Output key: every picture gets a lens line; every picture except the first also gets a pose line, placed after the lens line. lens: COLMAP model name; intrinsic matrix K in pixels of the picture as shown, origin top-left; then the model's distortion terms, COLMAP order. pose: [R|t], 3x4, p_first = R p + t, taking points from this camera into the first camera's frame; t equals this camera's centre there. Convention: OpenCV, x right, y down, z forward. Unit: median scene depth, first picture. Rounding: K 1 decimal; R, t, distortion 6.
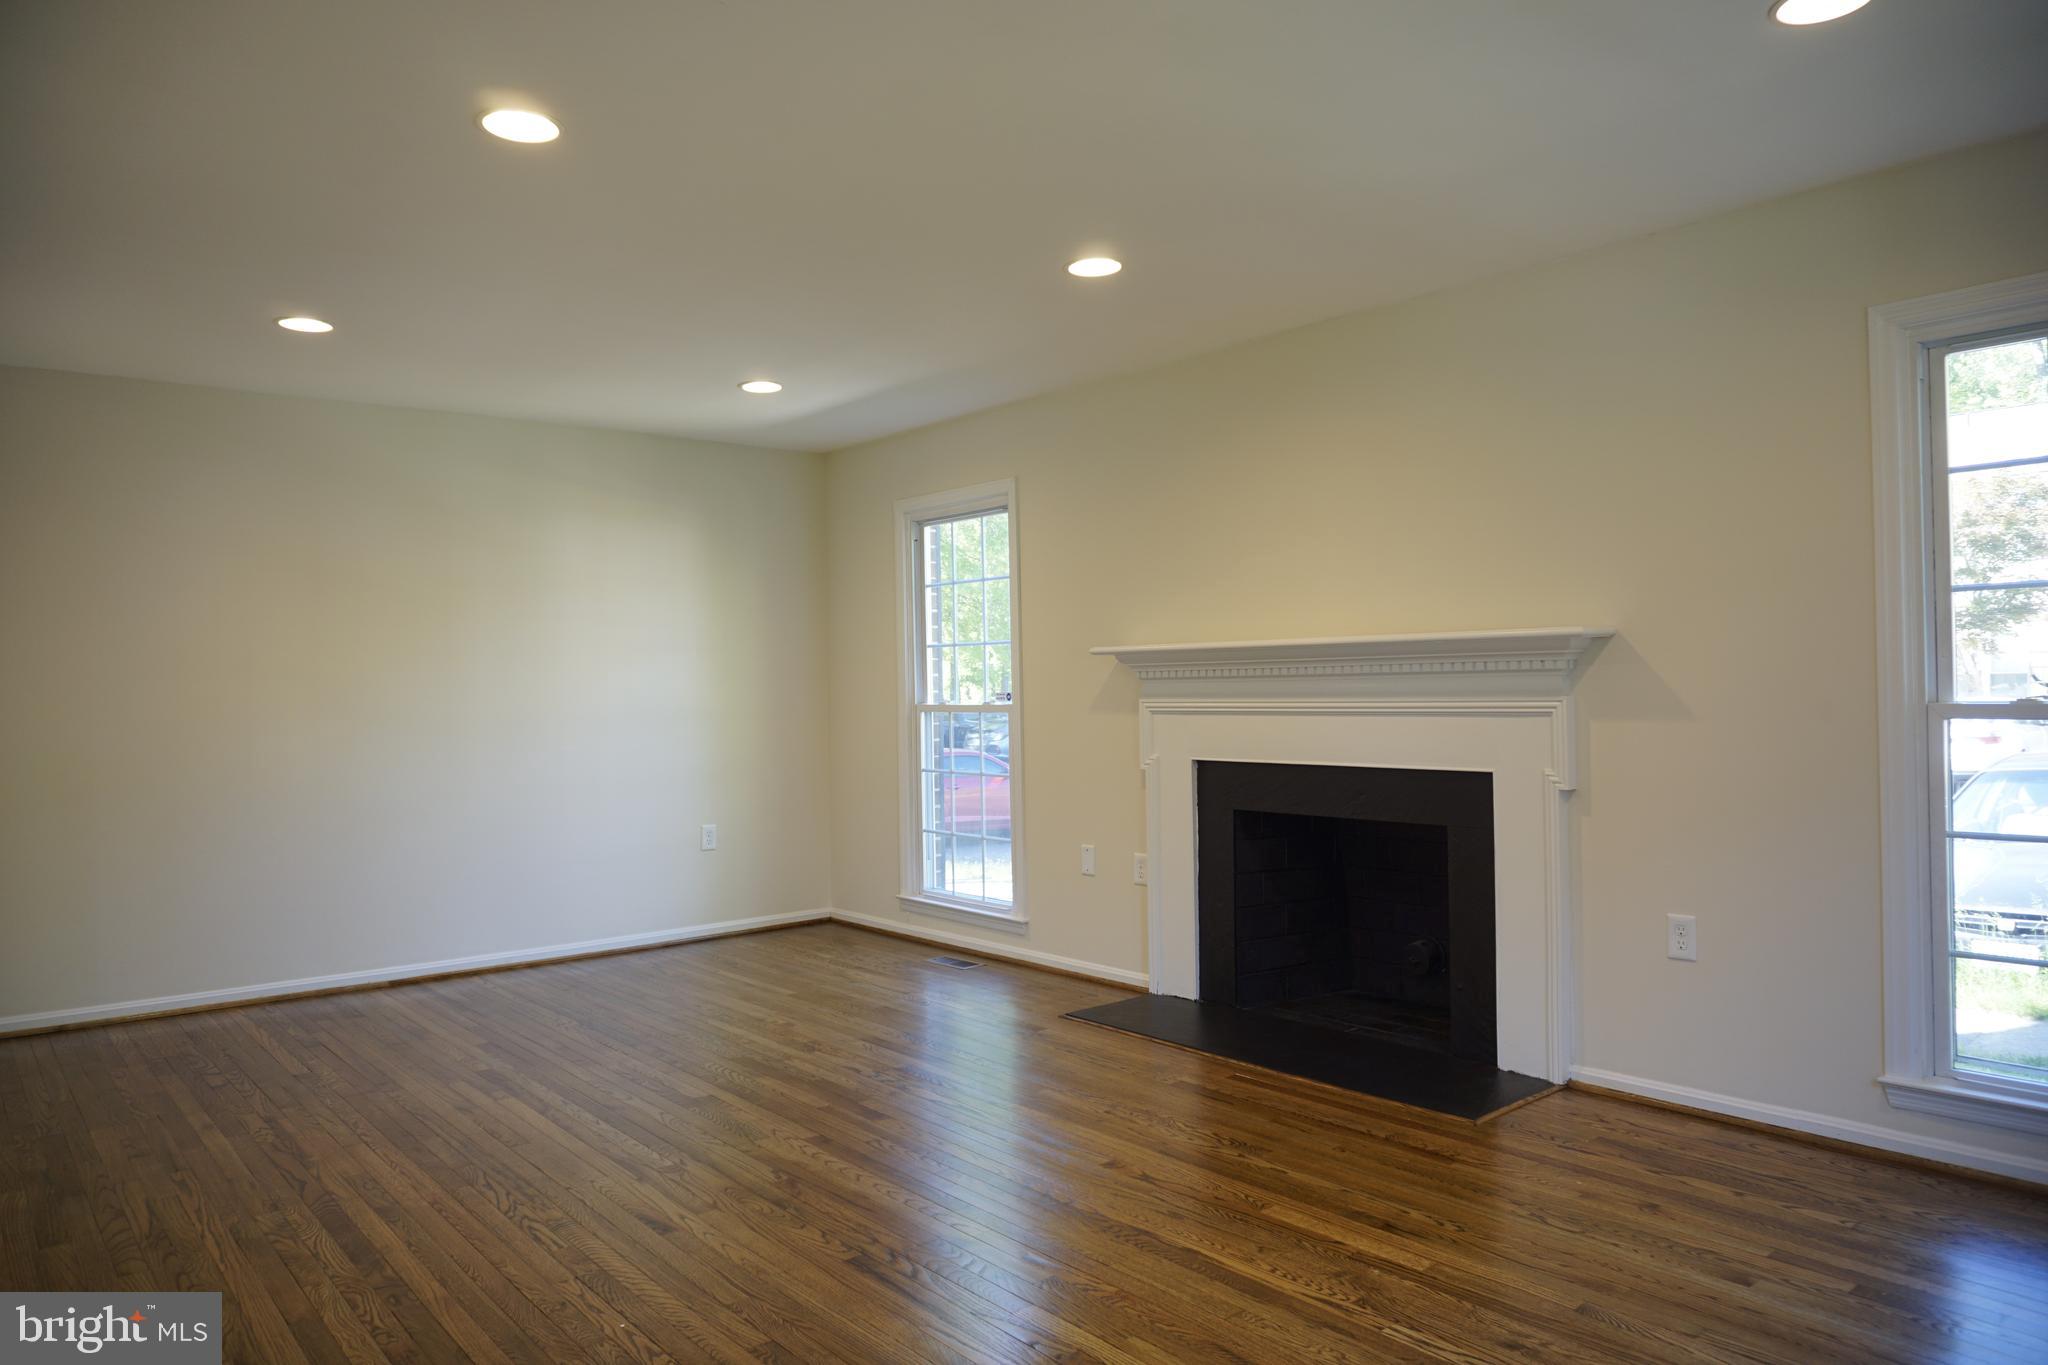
lens RADIAL K [[1348.1, 0, 1024.0], [0, 1348.1, 682.5], [0, 0, 1]] dist [-0.063572, 0.040769]
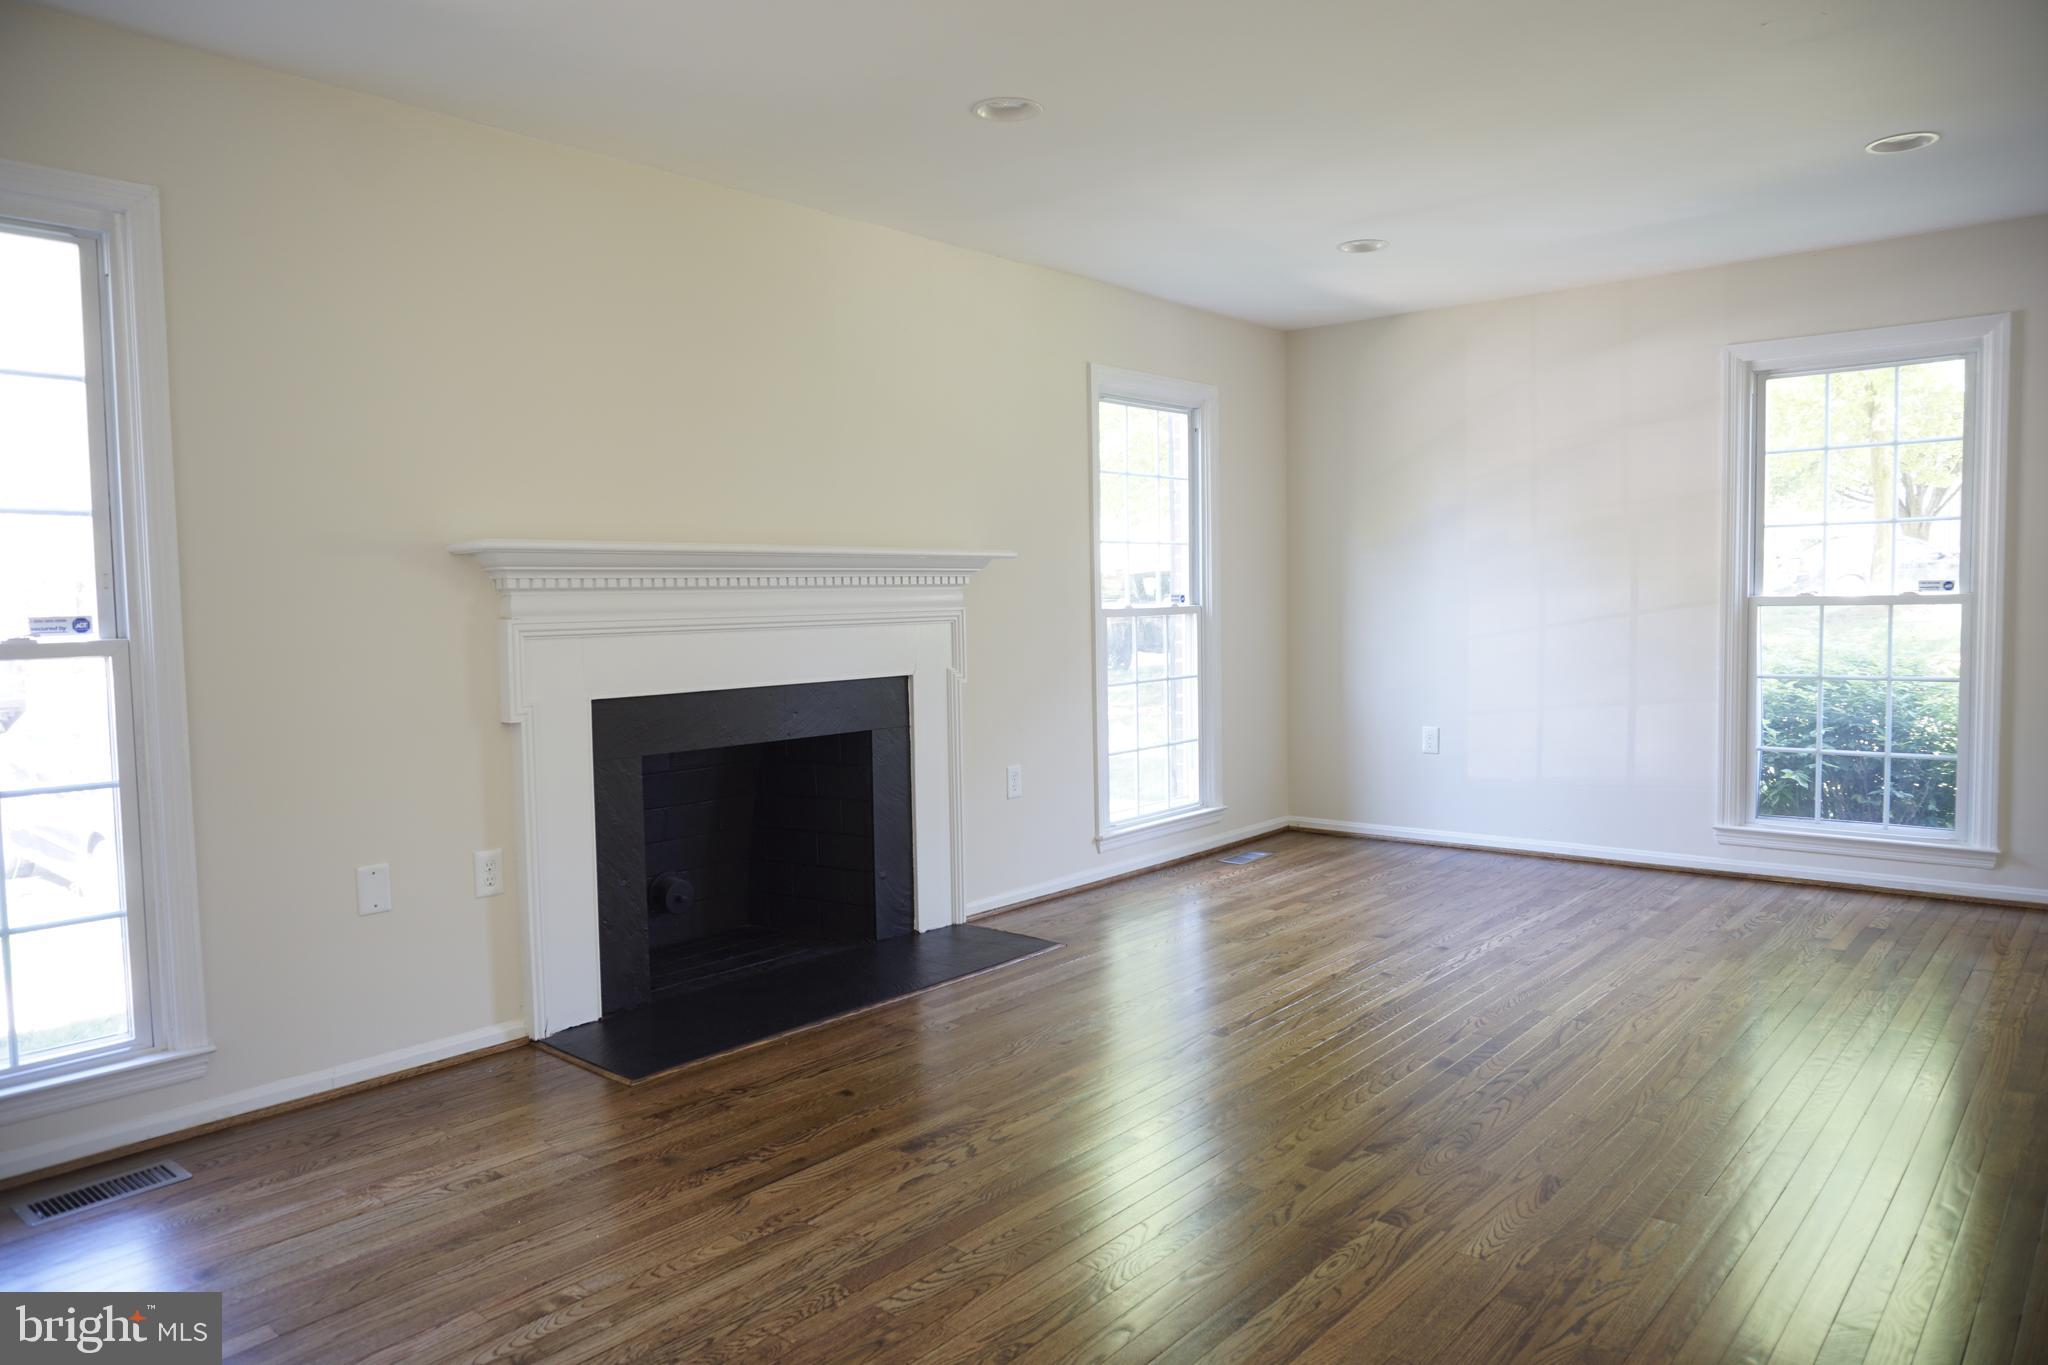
lens RADIAL K [[1348.1, 0, 1024.0], [0, 1348.1, 682.5], [0, 0, 1]] dist [-0.063572, 0.040769]
pose [[-0.161836, -0.046907, 0.985702, -0.926874], [0.013156, 0.998678, 0.049684, 0.020850], [-0.986730, 0.021009, -0.161005, 1.276091]]
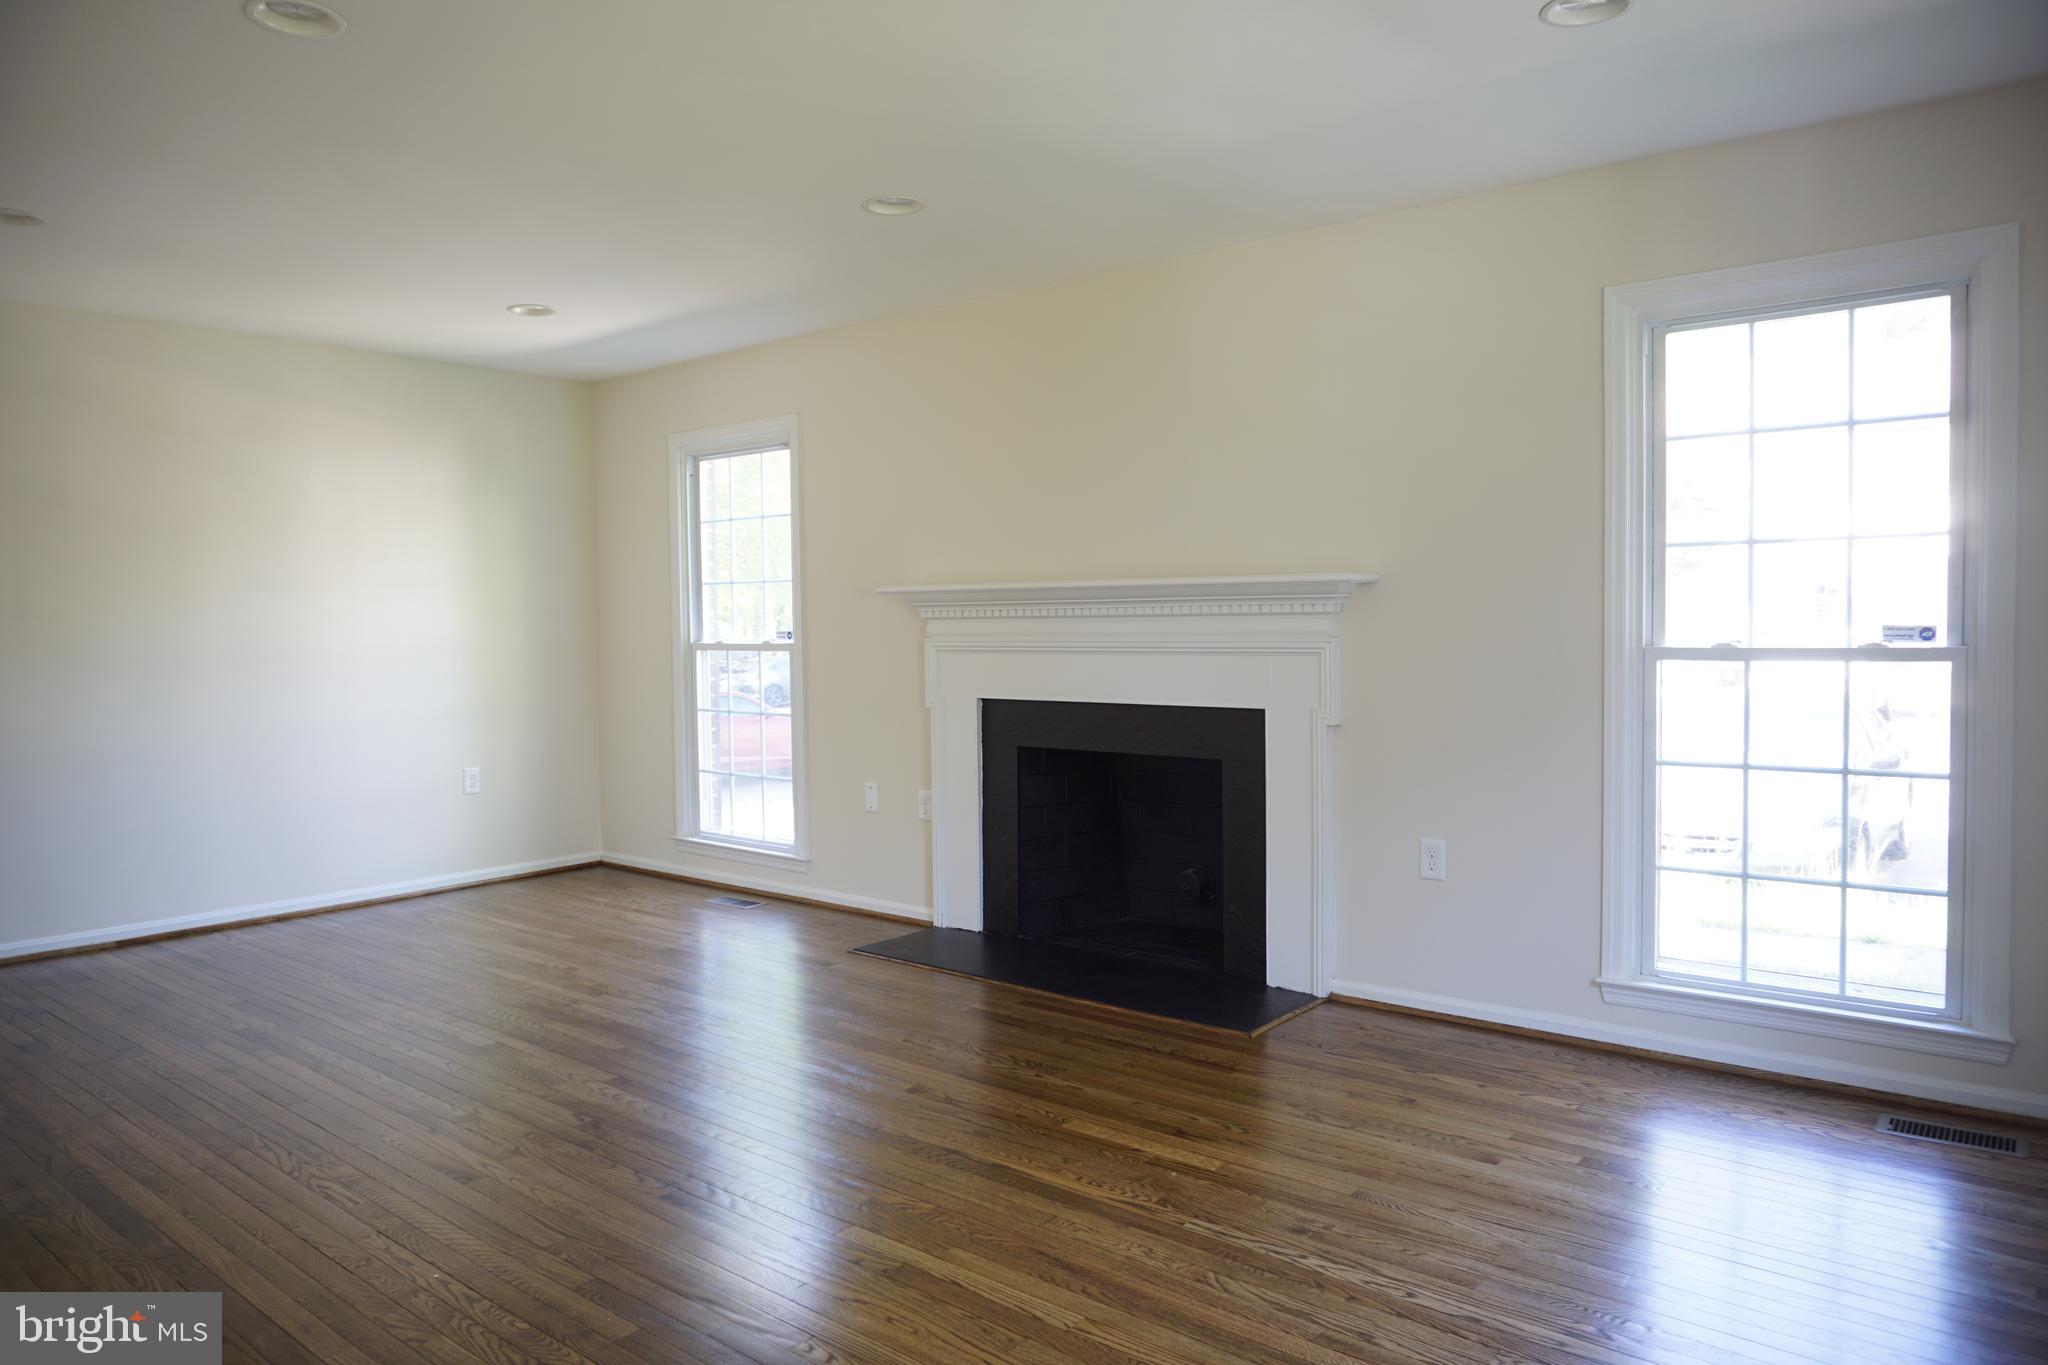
lens RADIAL K [[1348.1, 0, 1024.0], [0, 1348.1, 682.5], [0, 0, 1]] dist [-0.063572, 0.040769]
pose [[0.983024, -0.001273, 0.183471, -0.039237], [-0.006893, 0.999014, 0.043866, 0.000749], [-0.183346, -0.044387, 0.982046, -0.014787]]
